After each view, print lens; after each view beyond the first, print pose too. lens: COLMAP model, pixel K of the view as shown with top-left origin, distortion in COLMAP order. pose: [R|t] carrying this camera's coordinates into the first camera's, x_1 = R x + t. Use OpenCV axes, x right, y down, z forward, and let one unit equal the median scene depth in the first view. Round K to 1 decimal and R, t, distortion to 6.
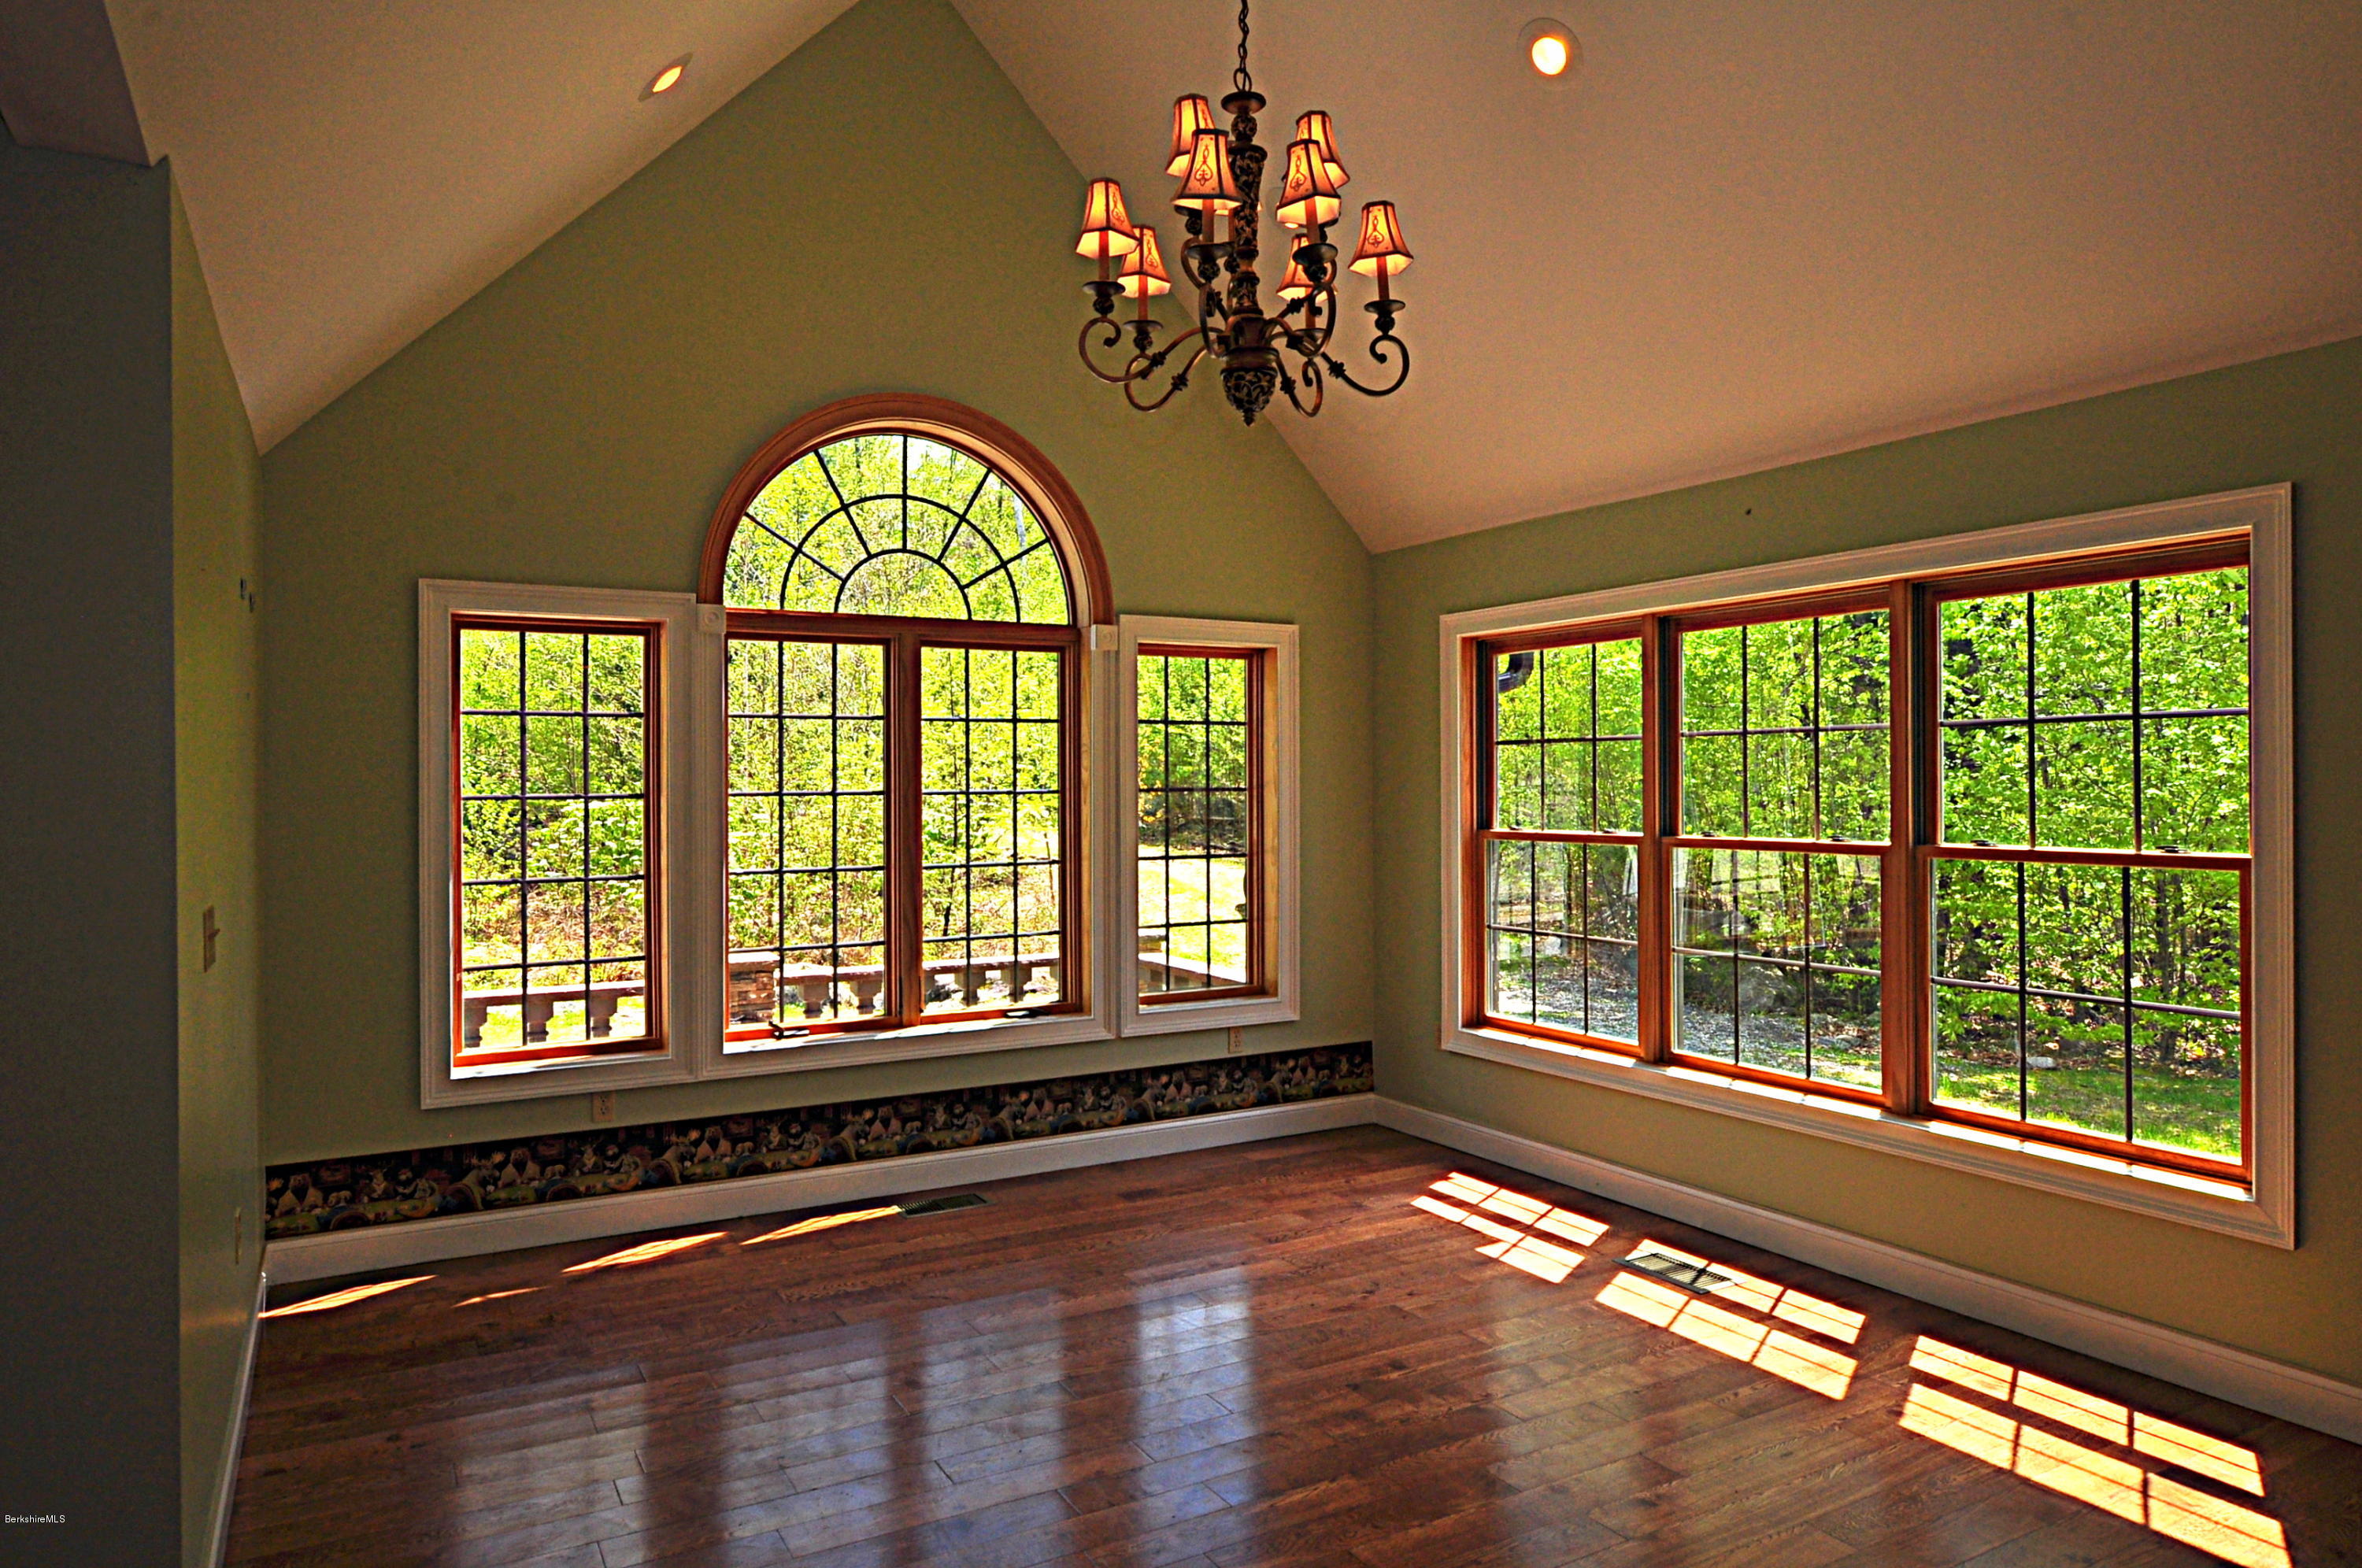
lens RADIAL K [[1461.0, 0, 1162.2], [0, 1461.0, 788.8], [0, 0, 1]] dist [-0.012951, 0.005526]
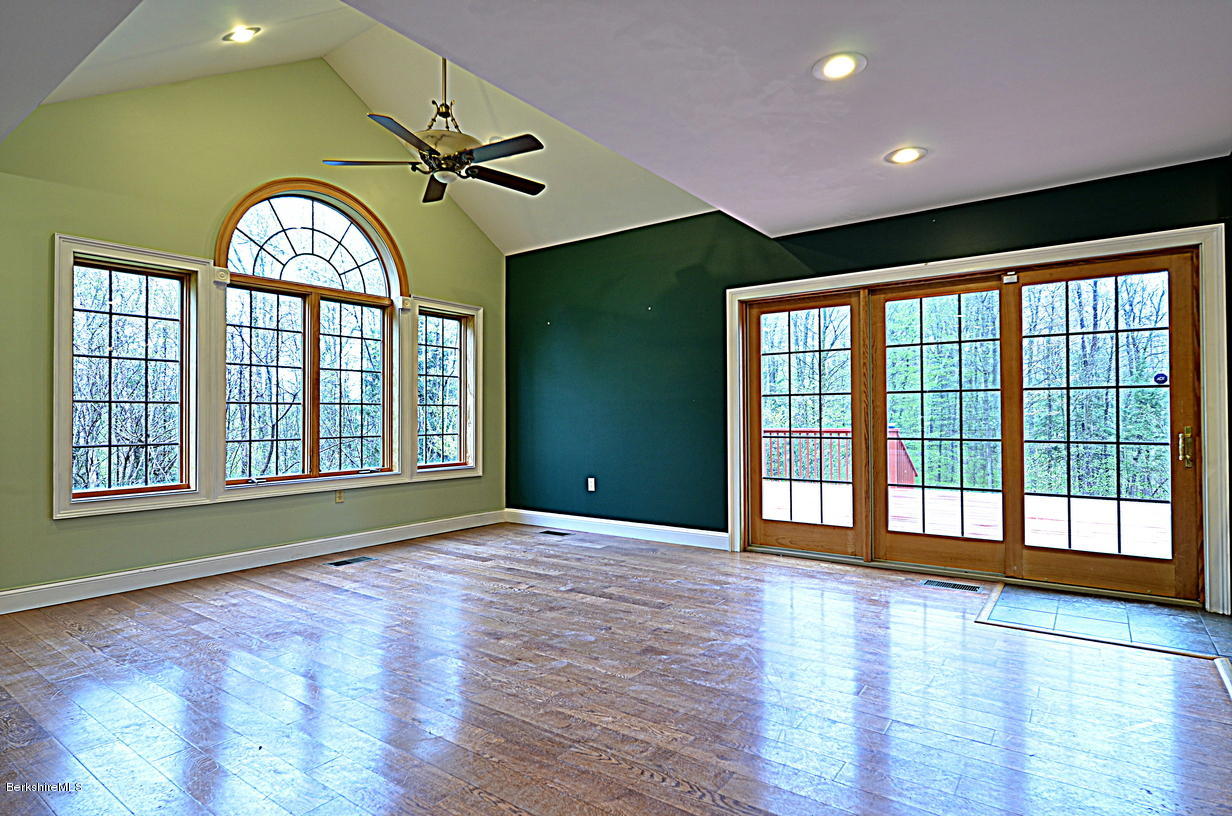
lens RADIAL K [[653.4, 0, 610.4], [0, 653.4, 404.9], [0, 0, 1]] dist [-0.000801, 0.000166]
pose [[0.908375, 0.006921, 0.418099, -0.181293], [0.001814, 0.999788, -0.020492, 0.077245], [-0.418152, 0.019373, 0.908170, -0.041201]]
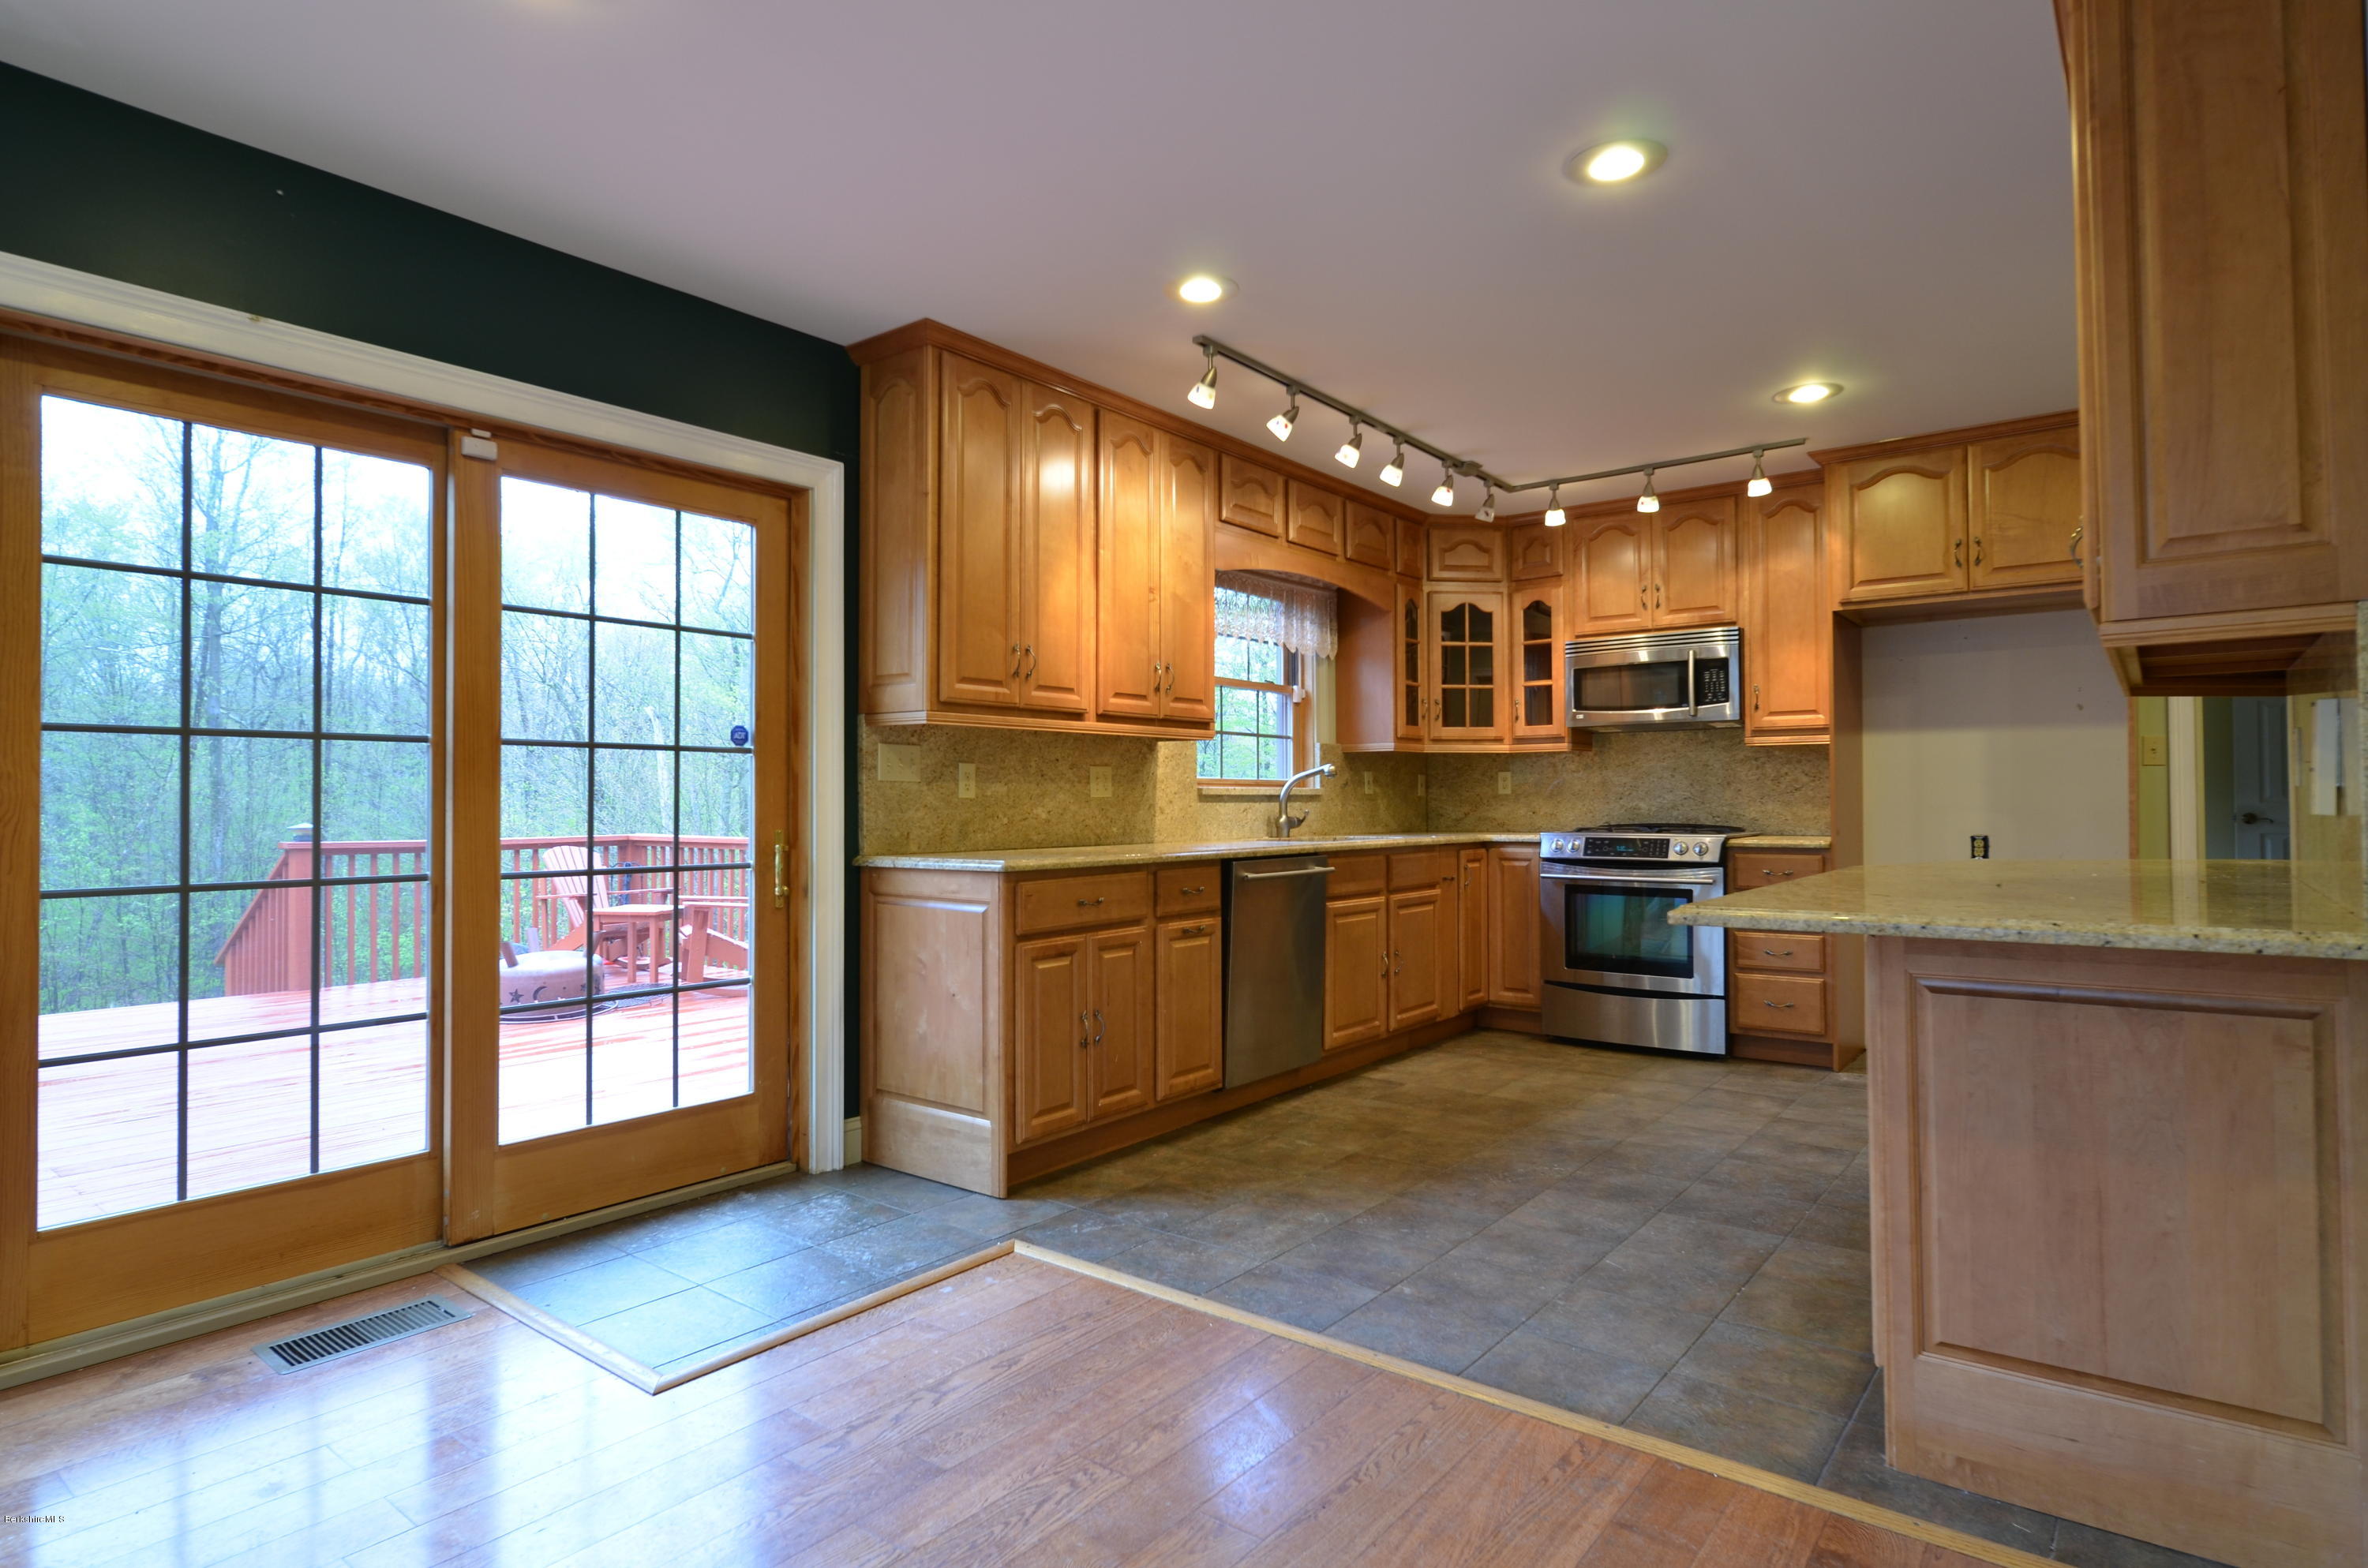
lens RADIAL K [[1255.7, 0, 1174.9], [0, 1255.7, 784.5], [0, 0, 1]] dist [-0.000801, 0.000166]
pose [[-0.391917, 0.022038, 0.919737, -0.063728], [0.009056, 0.999757, -0.020096, 0.077528], [-0.919956, 0.000453, -0.392021, 0.385867]]
